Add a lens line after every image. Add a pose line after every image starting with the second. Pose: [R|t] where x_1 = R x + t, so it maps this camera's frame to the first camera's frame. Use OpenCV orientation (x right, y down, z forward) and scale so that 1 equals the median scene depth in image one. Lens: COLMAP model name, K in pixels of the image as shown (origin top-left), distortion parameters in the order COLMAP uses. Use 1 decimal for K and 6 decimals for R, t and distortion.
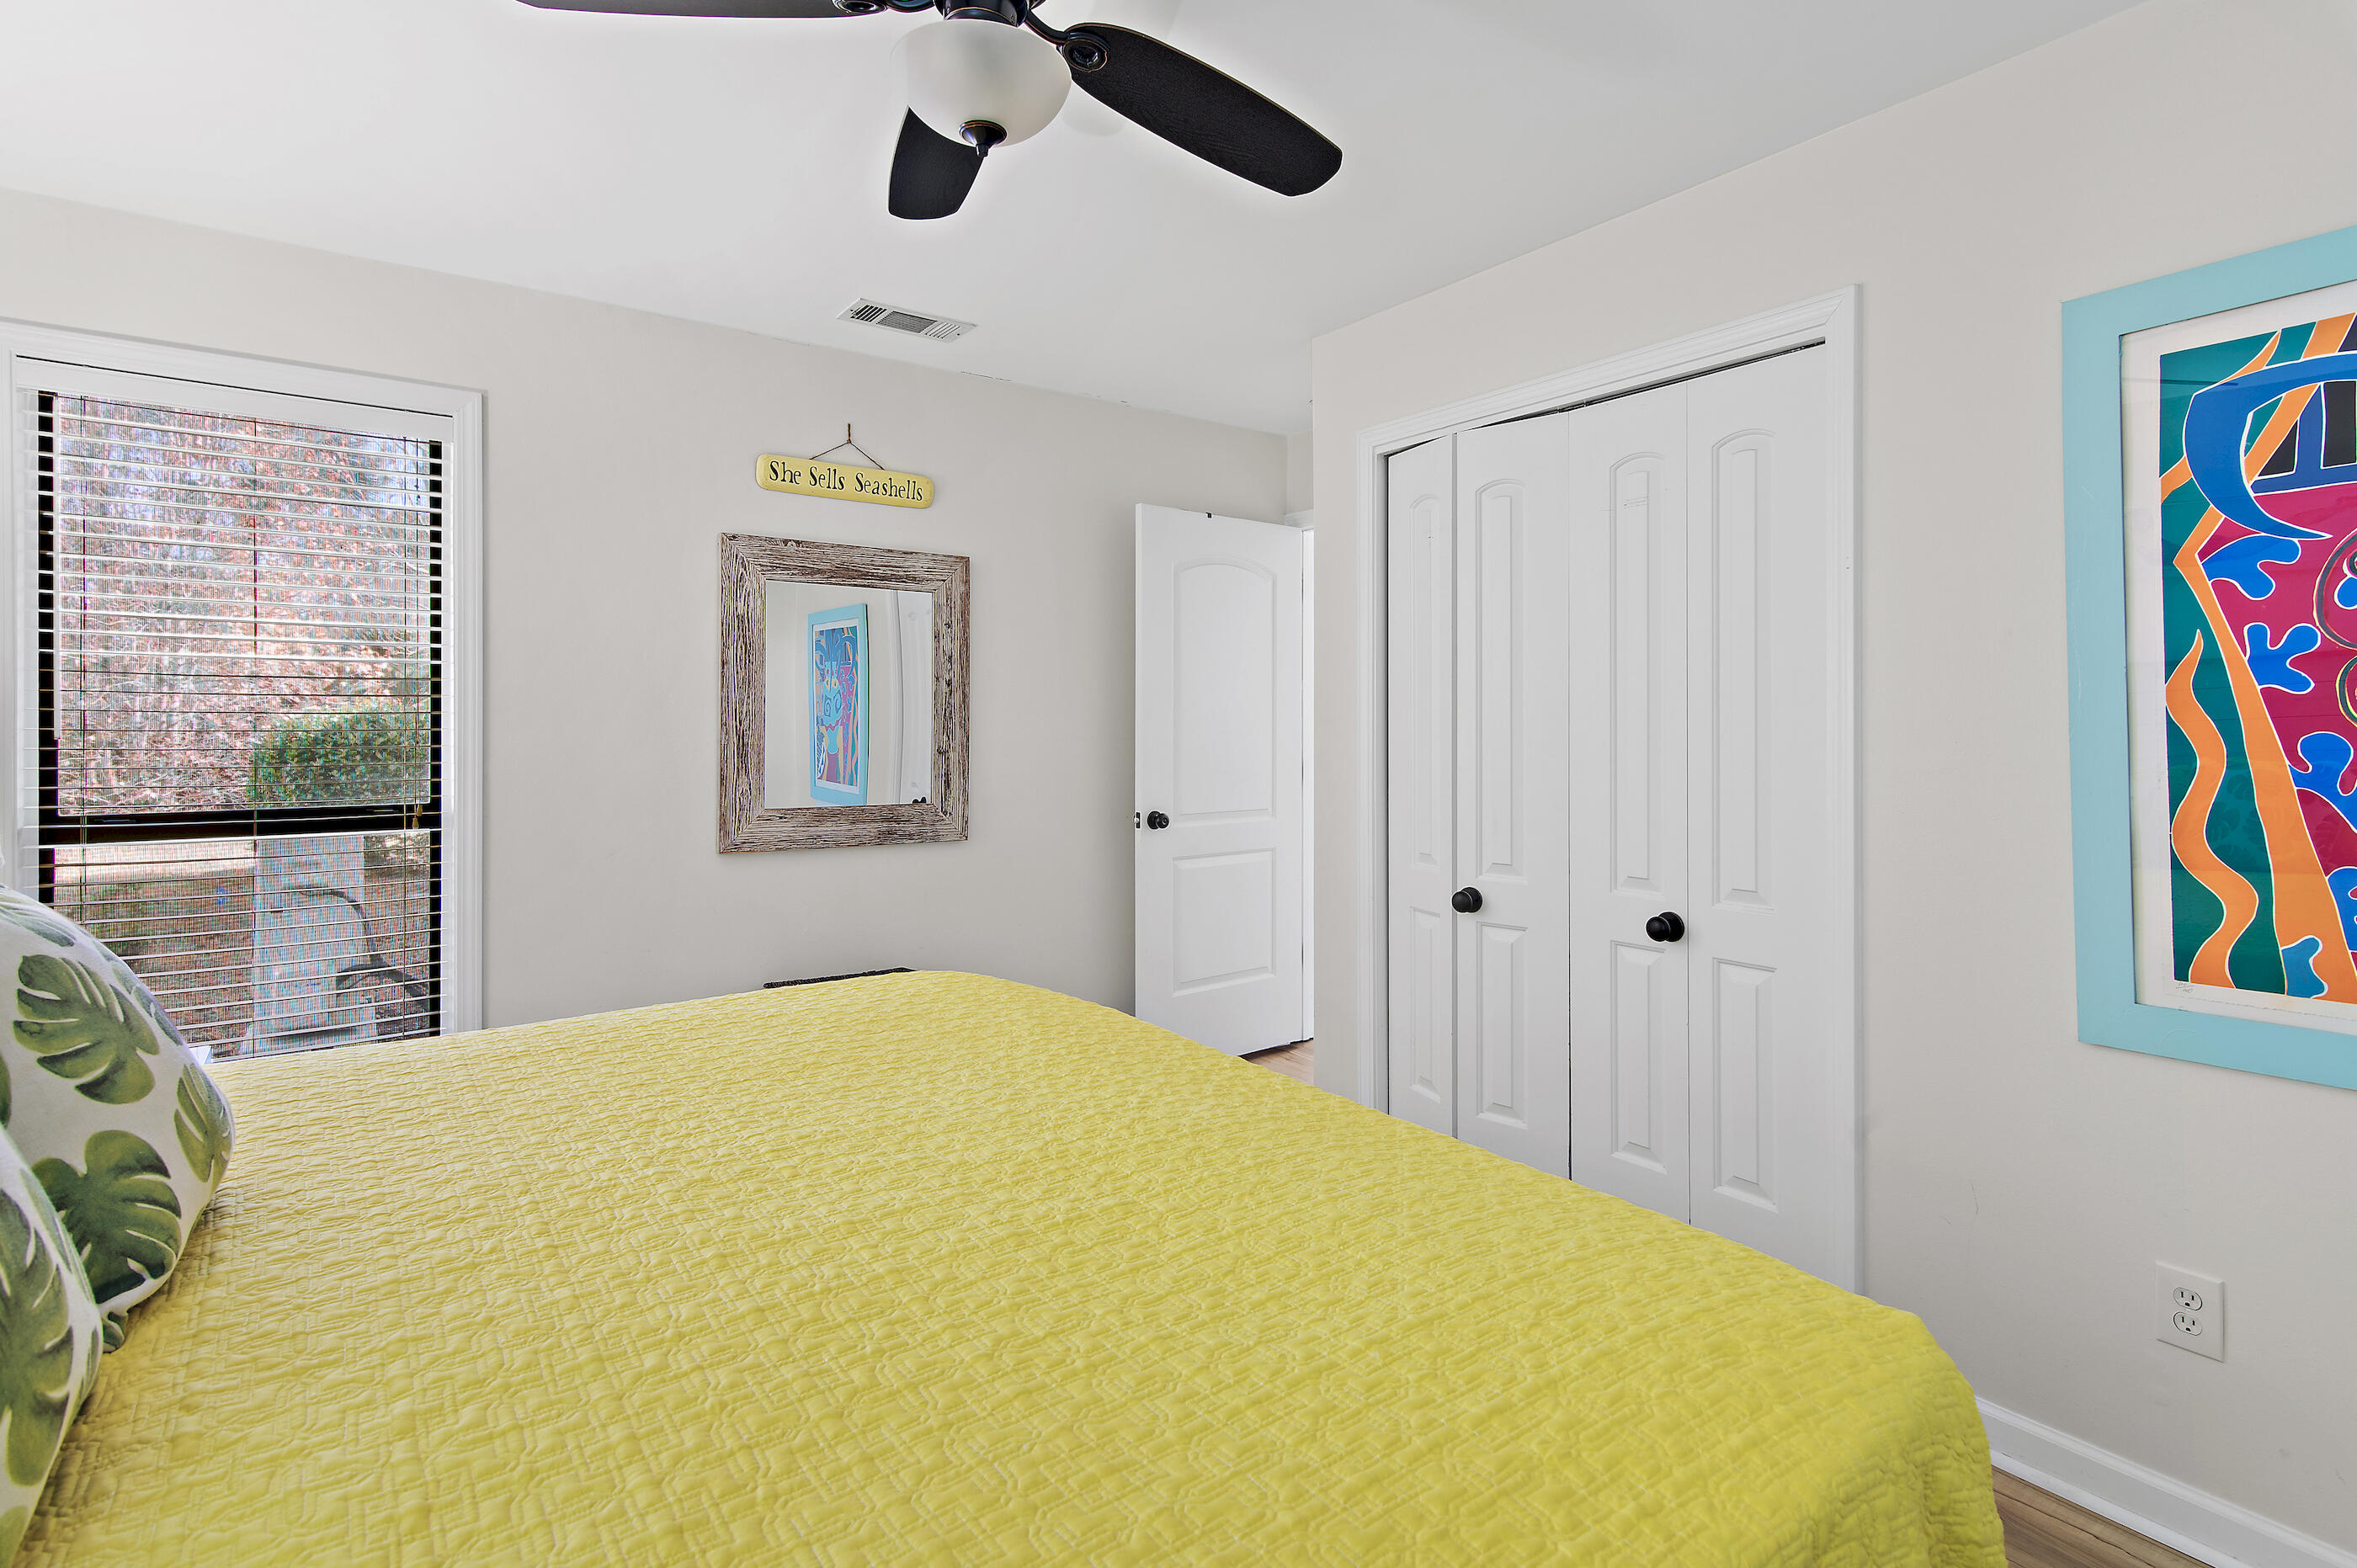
lens RADIAL K [[1140.8, 0, 1208.8], [0, 1140.8, 726.3], [0, 0, 1]] dist [0.016040, 0.000260]
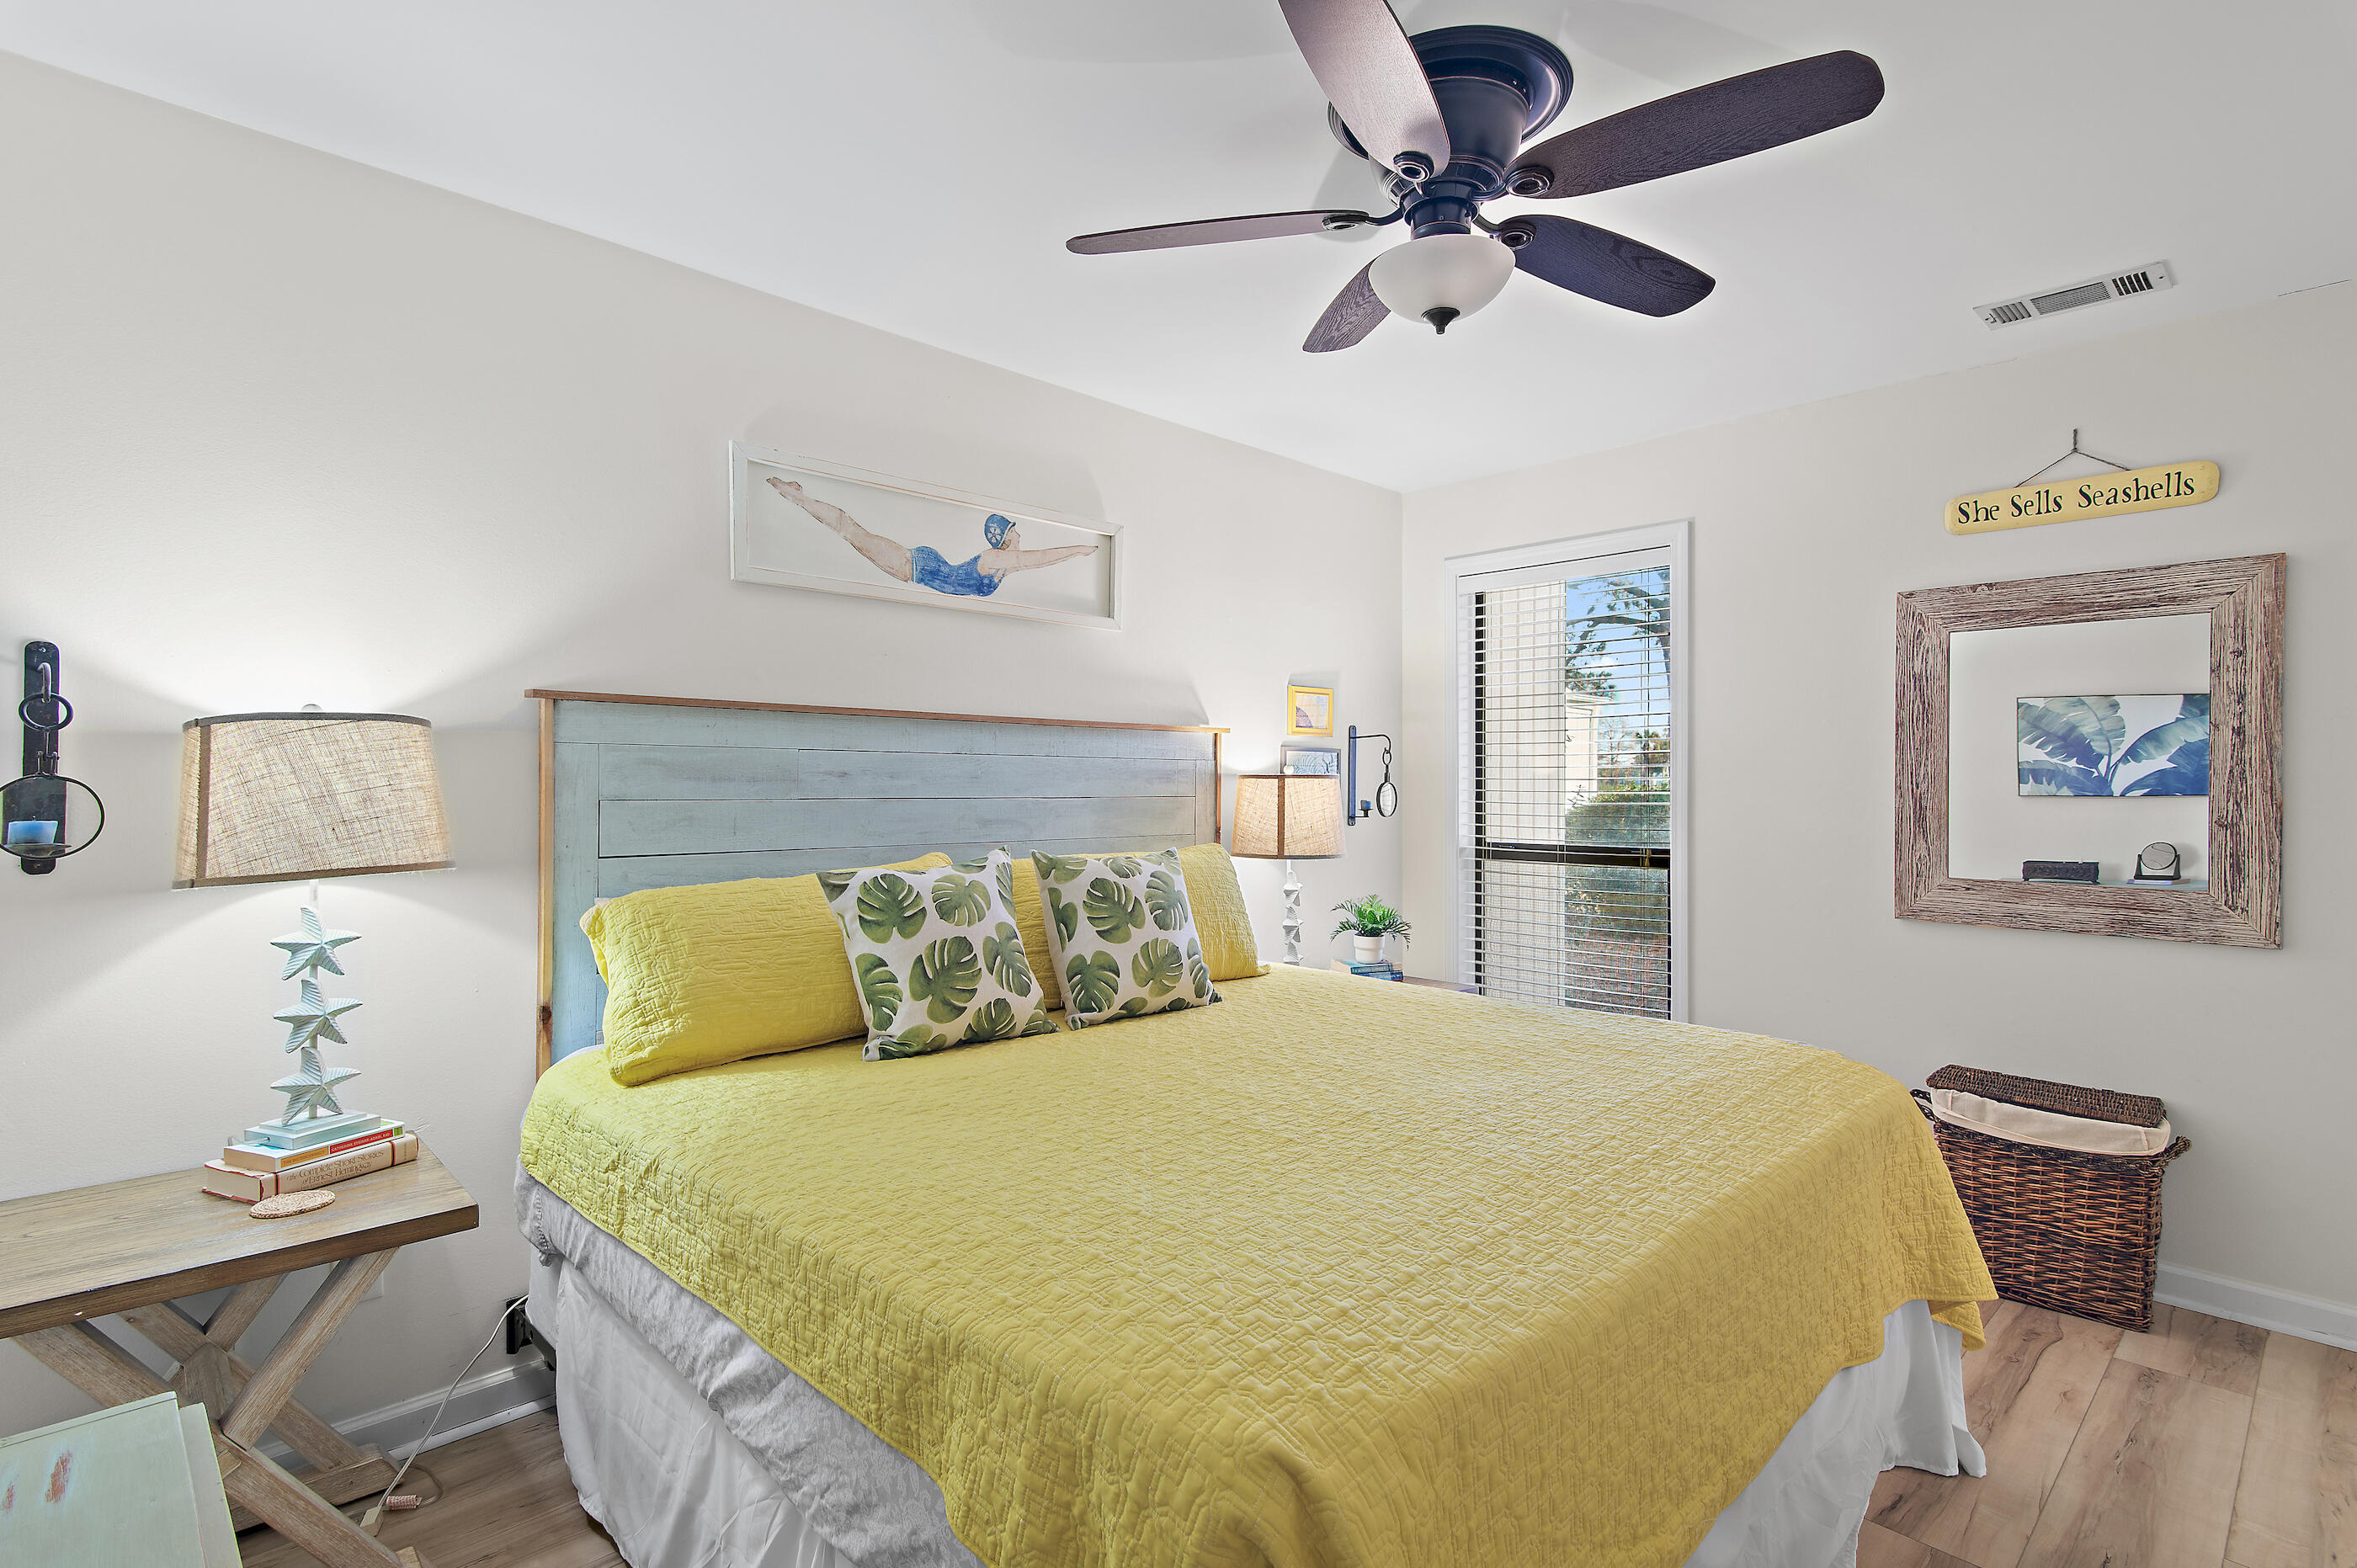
lens RADIAL K [[1140.8, 0, 1182.0], [0, 1140.8, 784.1], [0, 0, 1]] dist [0.016040, 0.000260]
pose [[0.154789, -0.003235, -0.987942, 0.445320], [-0.001186, 0.999993, -0.003461, -0.000363], [0.987947, 0.001707, 0.154784, 0.234634]]
